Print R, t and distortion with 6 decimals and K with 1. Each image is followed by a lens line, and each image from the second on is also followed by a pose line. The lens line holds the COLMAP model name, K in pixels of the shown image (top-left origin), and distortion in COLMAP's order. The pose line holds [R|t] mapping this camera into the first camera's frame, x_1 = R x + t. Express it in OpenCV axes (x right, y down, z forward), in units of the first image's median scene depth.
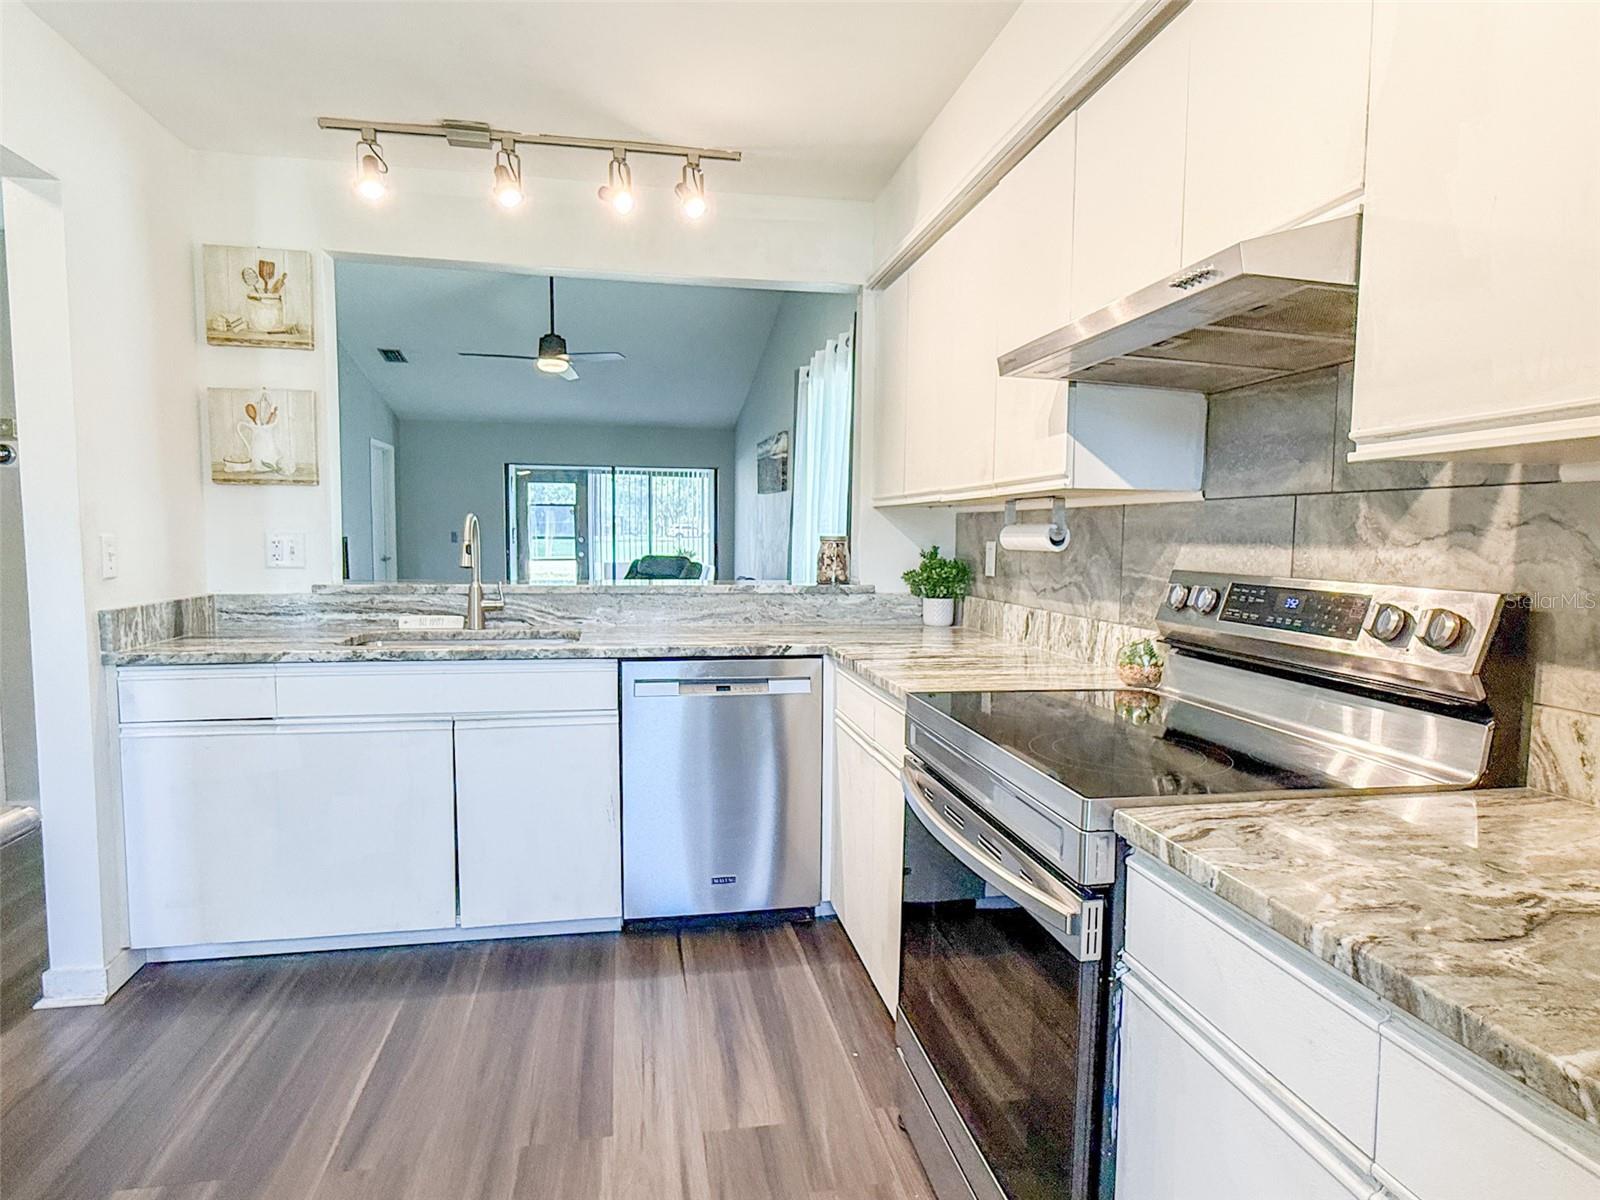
lens RADIAL K [[913.7, 0, 799.9], [0, 913.7, 607.3], [0, 0, 1]] dist [-0.001850, 0.003131]
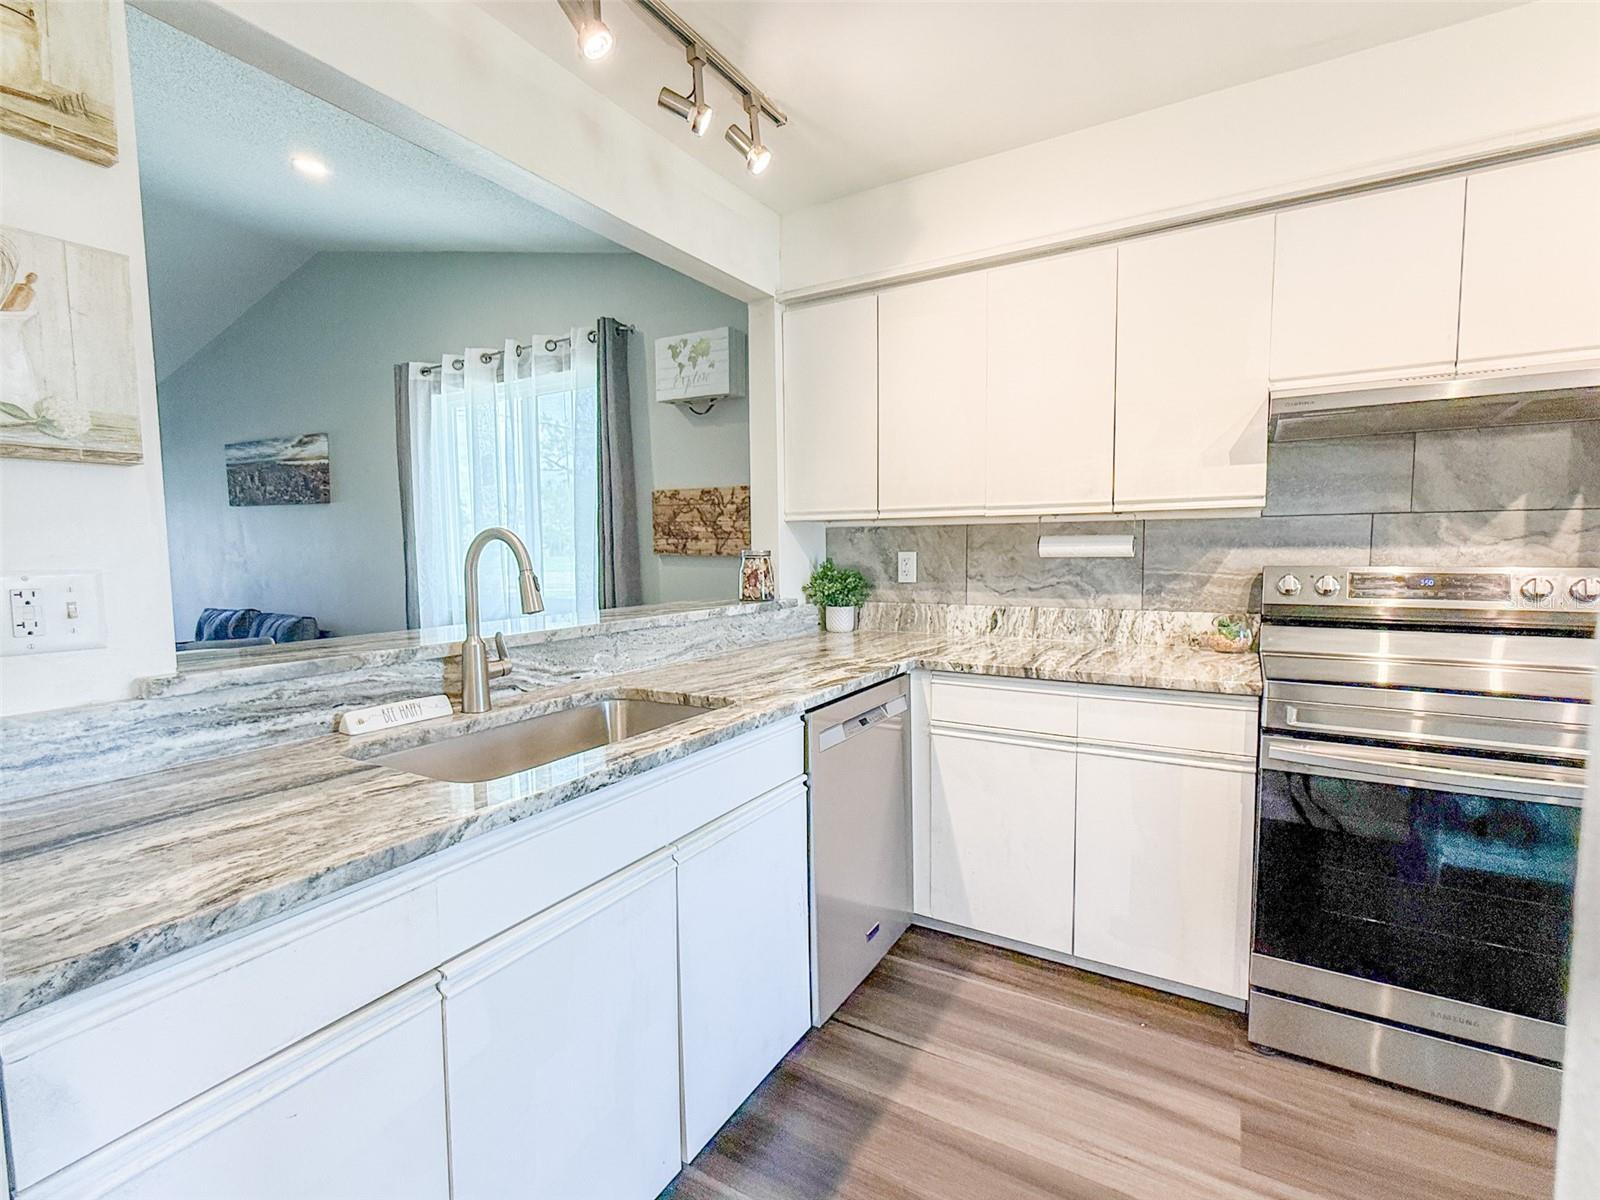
lens RADIAL K [[742.8, 0, 800.8], [0, 742.8, 607.3], [0, 0, 1]] dist [0.001213, -0.000848]
pose [[0.662619, -0.079610, 0.744713, -0.914329], [0.078762, 0.996228, 0.036417, -0.075679], [-0.744803, 0.034525, 0.666390, 0.772667]]
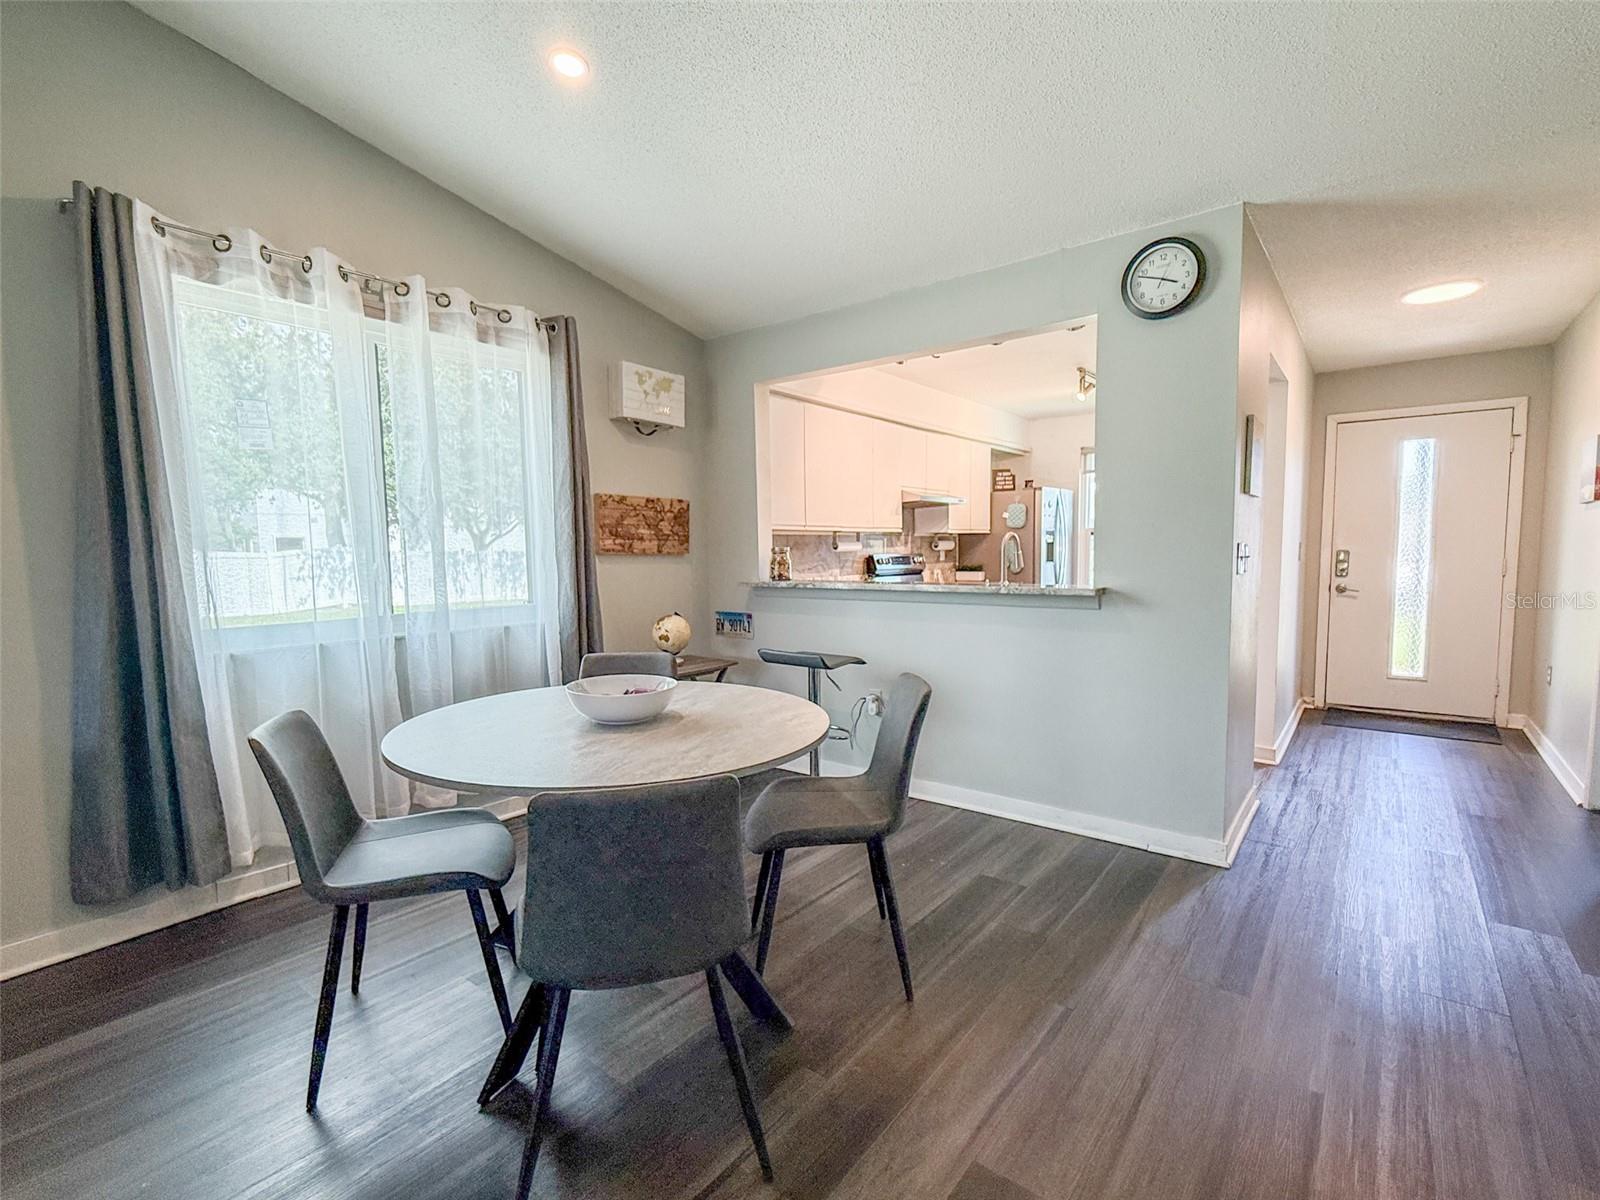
lens RADIAL K [[742.8, 0, 800.9], [0, 742.8, 606.4], [0, 0, 1]] dist [0.001213, -0.000848]
pose [[-0.656691, -0.063454, 0.751486, -1.586565], [0.065934, 0.987808, 0.141025, -0.267680], [-0.751272, 0.142158, -0.644501, 3.099645]]
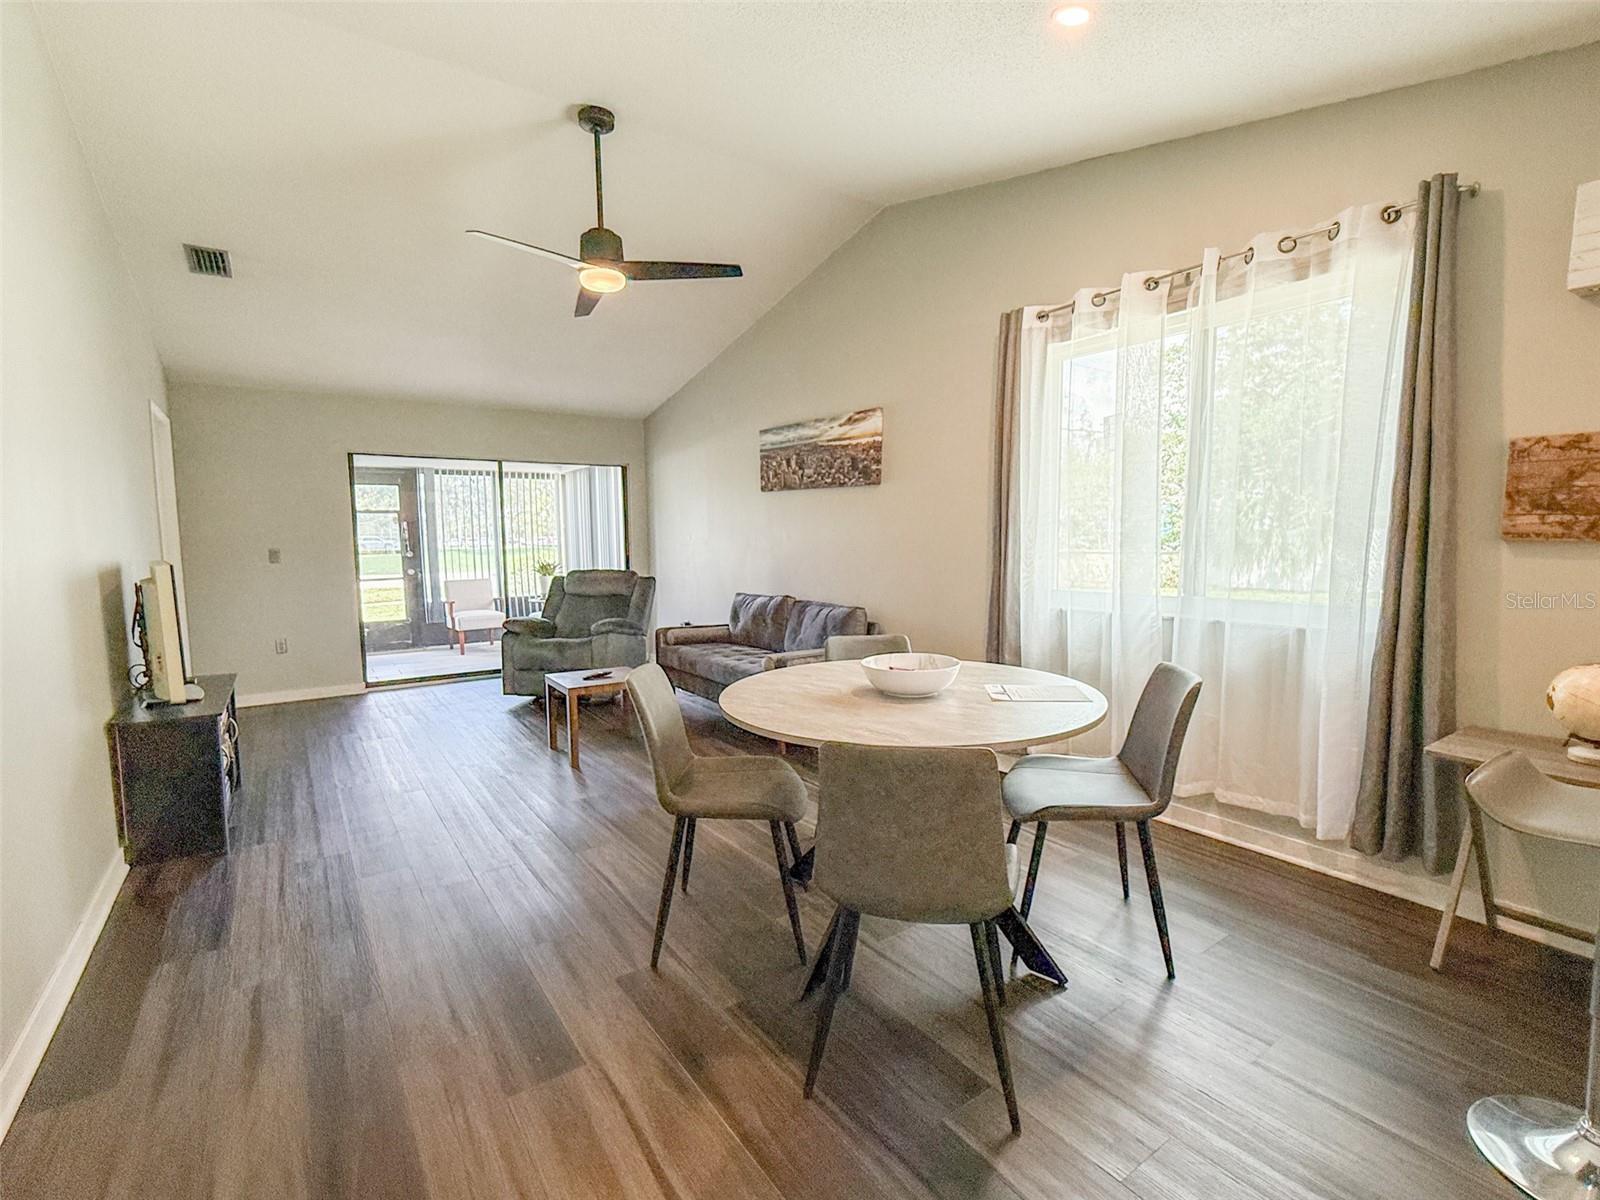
lens RADIAL K [[742.8, 0, 802.5], [0, 742.8, 607.8], [0, 0, 1]] dist [0.001213, -0.000848]
pose [[0.911606, -0.061116, 0.406496, -1.259877], [0.055534, 0.998130, 0.025528, -0.150430], [-0.407296, -0.000697, 0.913296, 1.624797]]
